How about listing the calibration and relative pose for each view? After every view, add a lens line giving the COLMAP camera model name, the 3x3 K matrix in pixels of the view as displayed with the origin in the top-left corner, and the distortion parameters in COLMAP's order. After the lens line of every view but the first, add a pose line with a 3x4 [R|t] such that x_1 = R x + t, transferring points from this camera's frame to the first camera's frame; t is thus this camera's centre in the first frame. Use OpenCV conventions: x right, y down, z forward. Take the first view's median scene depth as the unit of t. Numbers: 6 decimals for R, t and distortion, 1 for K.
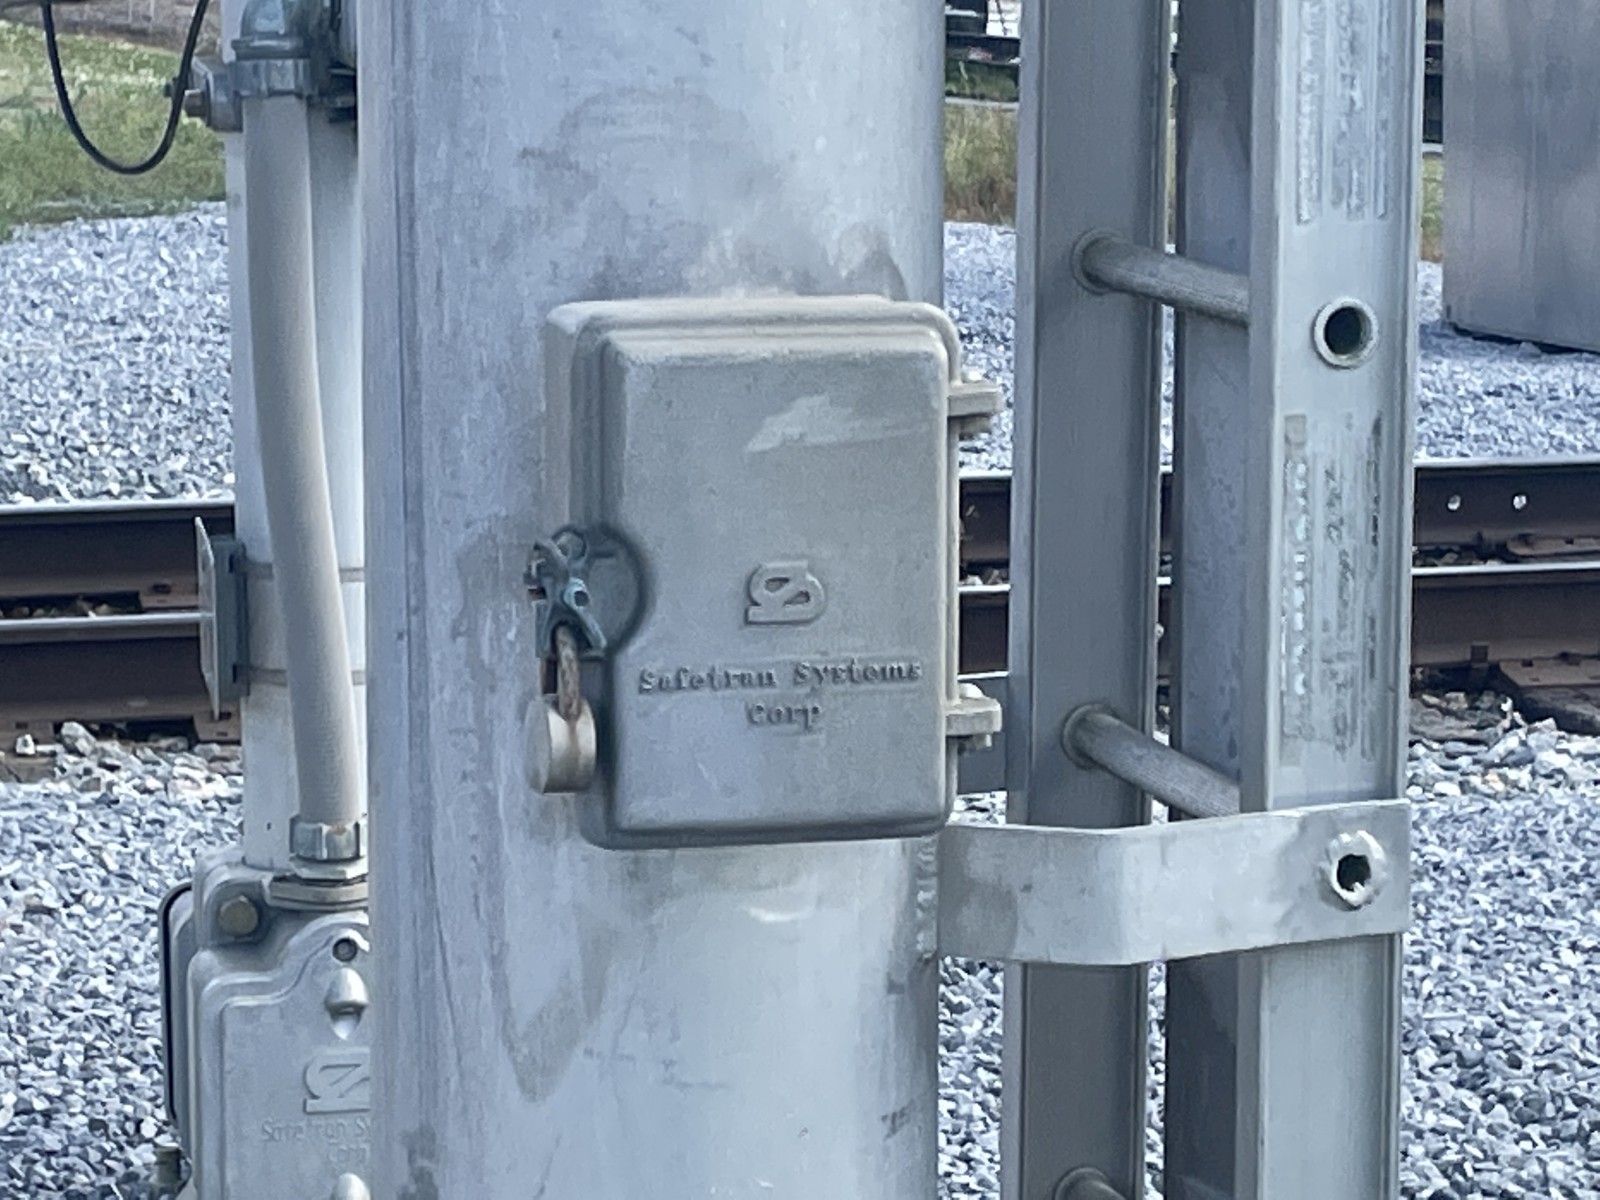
lens RADIAL K [[5209.0, 0, 799.6], [0, 5209.0, 599.9], [0, 0, 1]] dist [0.170614, 0.000000]
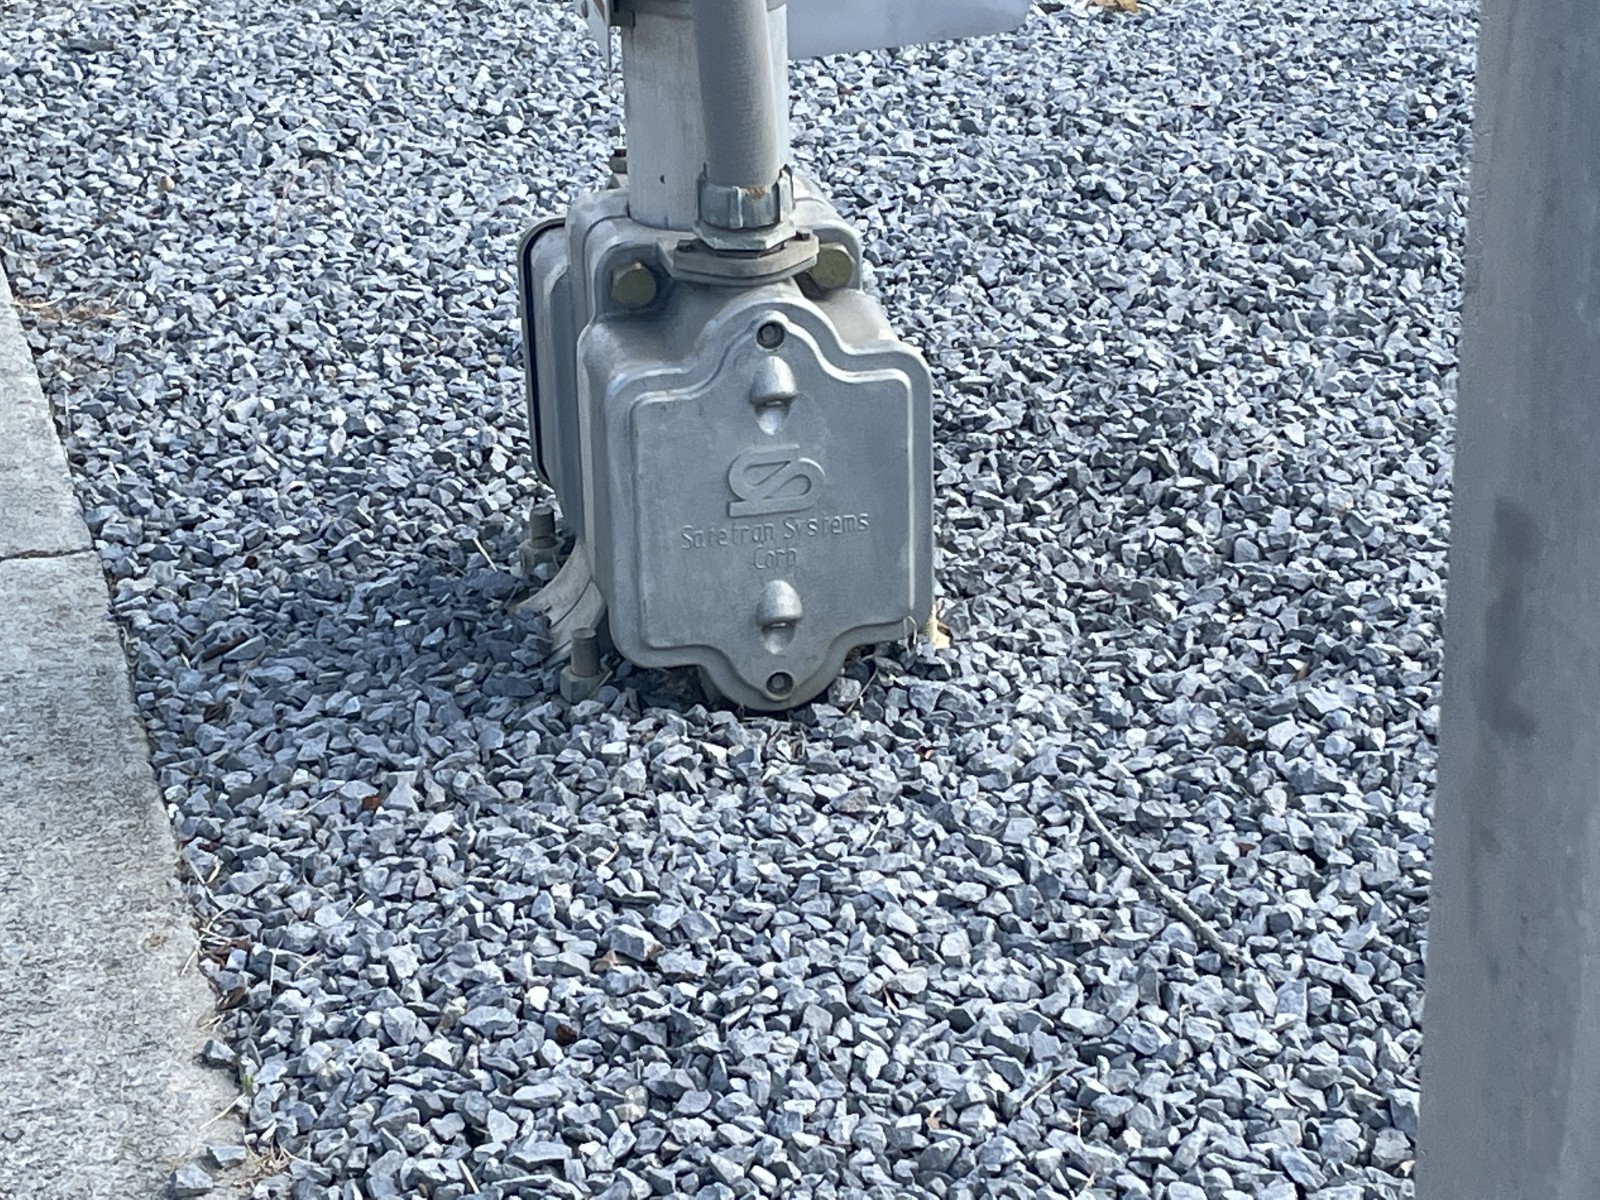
lens RADIAL K [[3482.7, 0, 801.4], [0, 3482.7, 600.0], [0, 0, 1]] dist [0.035217, 0.000000]
pose [[0.998653, -0.030016, 0.042329, -0.092064], [0.017574, 0.963158, 0.268362, -0.038810], [-0.048824, -0.267257, 0.962388, 0.369854]]
